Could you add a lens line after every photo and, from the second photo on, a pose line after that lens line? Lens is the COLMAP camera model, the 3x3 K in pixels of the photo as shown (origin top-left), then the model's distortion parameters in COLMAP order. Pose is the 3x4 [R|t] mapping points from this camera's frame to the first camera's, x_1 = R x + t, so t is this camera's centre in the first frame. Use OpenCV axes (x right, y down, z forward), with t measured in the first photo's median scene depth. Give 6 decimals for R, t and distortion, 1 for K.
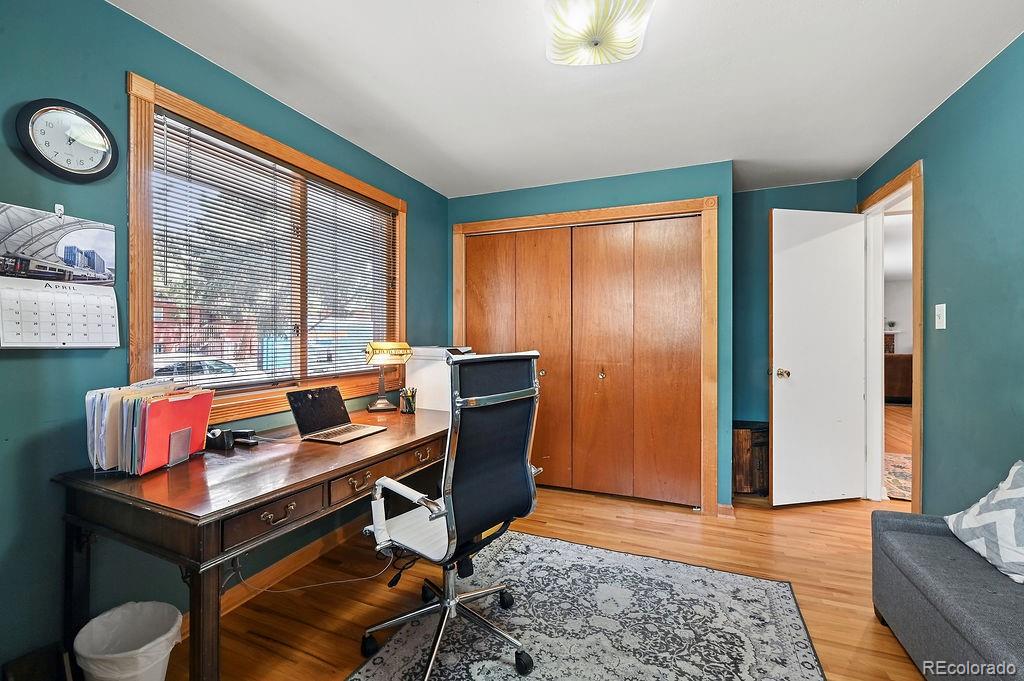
lens RADIAL K [[432.7, 0, 509.8], [0, 432.7, 335.4], [0, 0, 1]] dist [-0.000210, -0.000059]
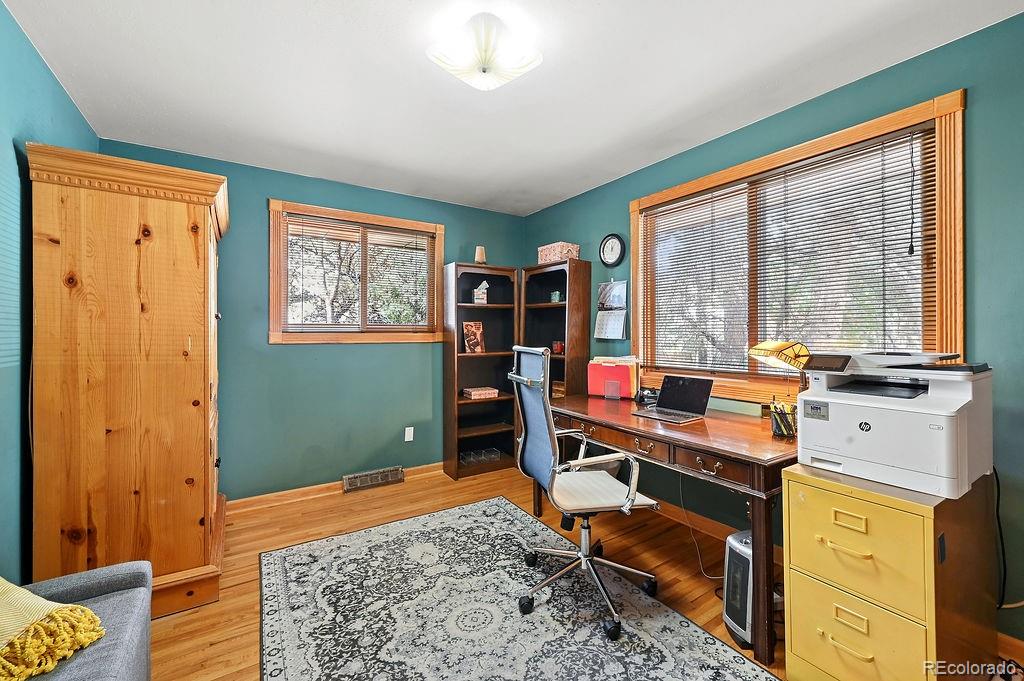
lens RADIAL K [[406.8, 0, 512.0], [0, 406.8, 340.5], [0, 0, 1]] dist [0.000382, 0.000054]
pose [[-0.560200, 0.014988, -0.828222, 0.933846], [-0.001532, 0.999816, 0.019130, -0.004157], [0.828356, 0.011985, -0.560074, 1.511404]]
